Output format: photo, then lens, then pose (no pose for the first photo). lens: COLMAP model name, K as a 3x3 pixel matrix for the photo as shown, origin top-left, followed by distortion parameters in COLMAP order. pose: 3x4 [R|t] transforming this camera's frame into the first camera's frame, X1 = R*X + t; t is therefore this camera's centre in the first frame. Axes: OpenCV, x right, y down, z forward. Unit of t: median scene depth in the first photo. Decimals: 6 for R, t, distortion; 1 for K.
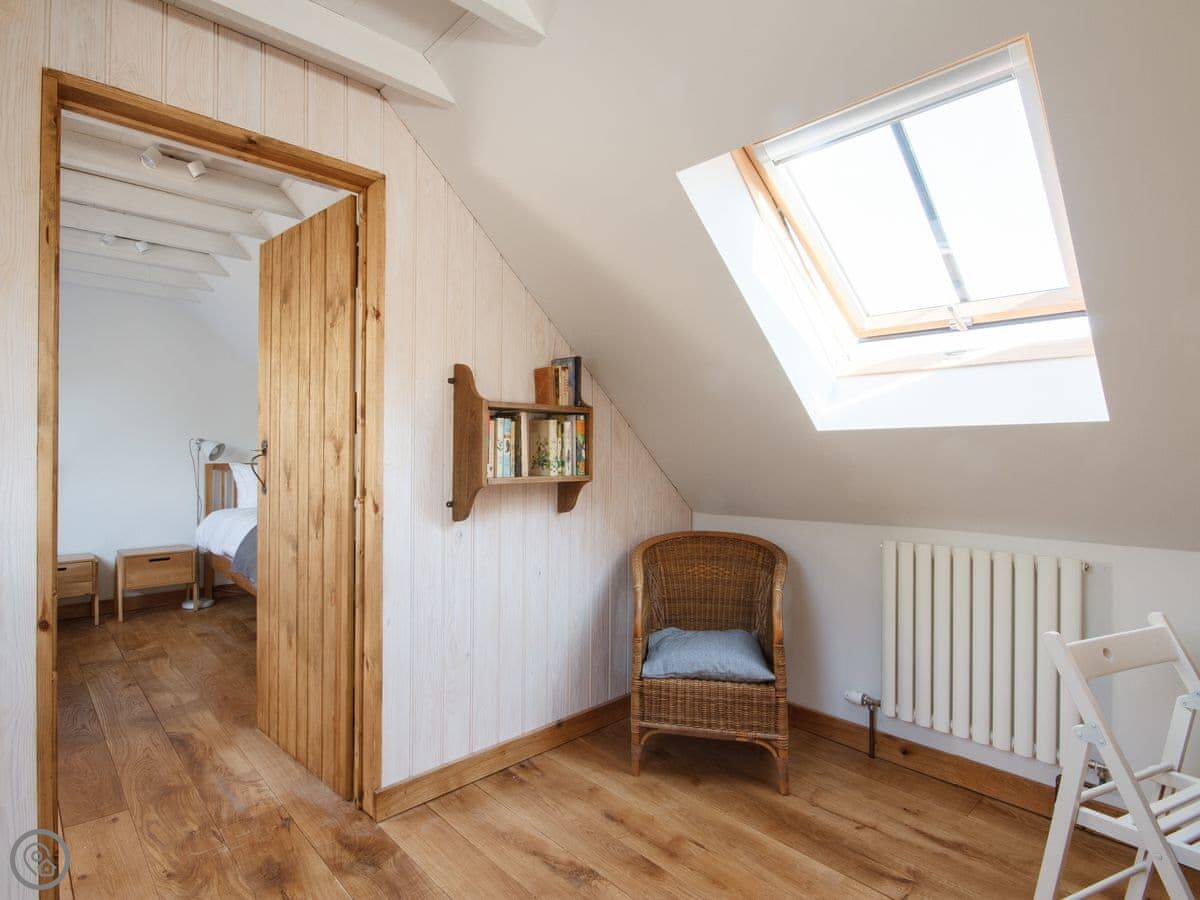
lens RADIAL K [[642.9, 0, 596.7], [0, 642.9, 451.5], [0, 0, 1]] dist [-0.012248, -0.001558]
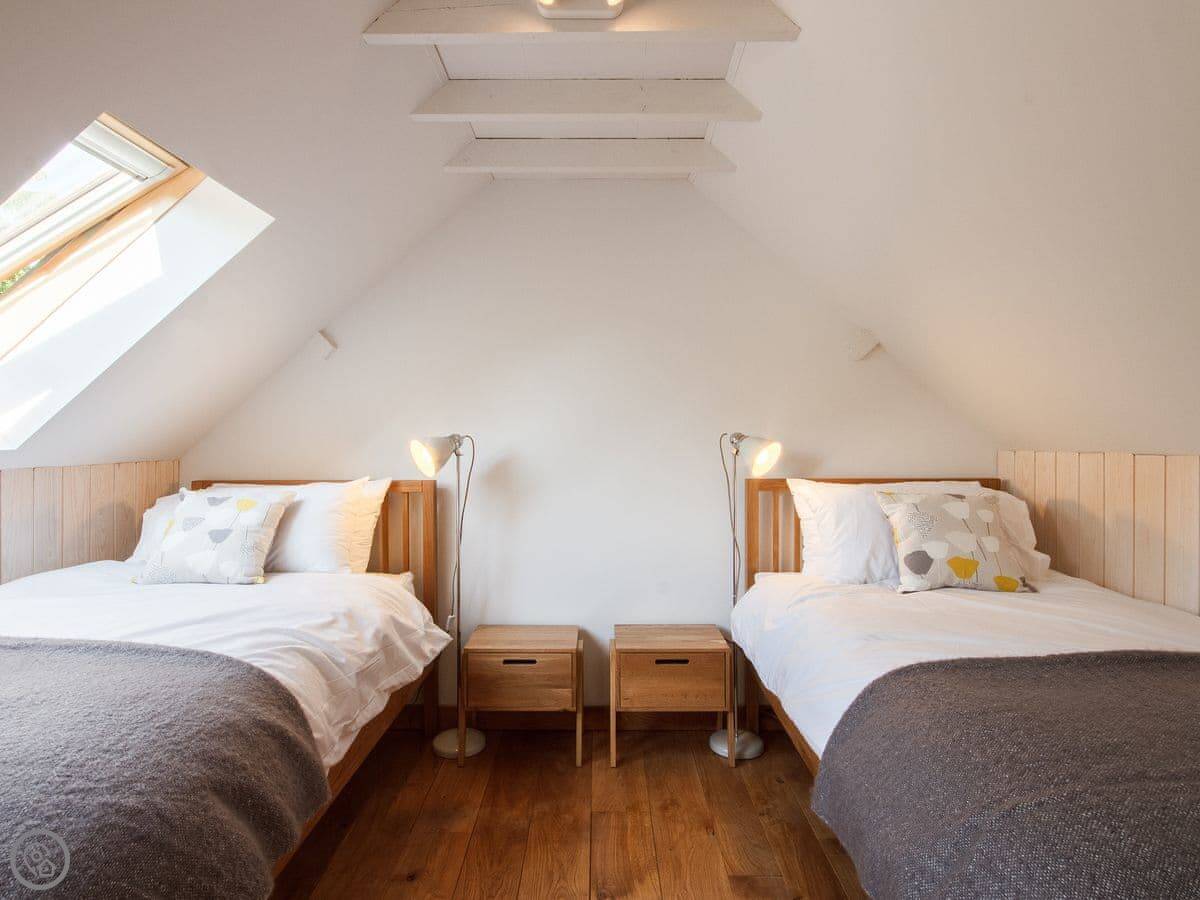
lens RADIAL K [[642.9, 0, 597.9], [0, 642.9, 443.4], [0, 0, 1]] dist [-0.012248, -0.001558]
pose [[0.720374, -0.002655, -0.693581, -0.352623], [0.010003, 0.999928, 0.006562, -0.016591], [0.693514, -0.011665, 0.720349, 0.566675]]
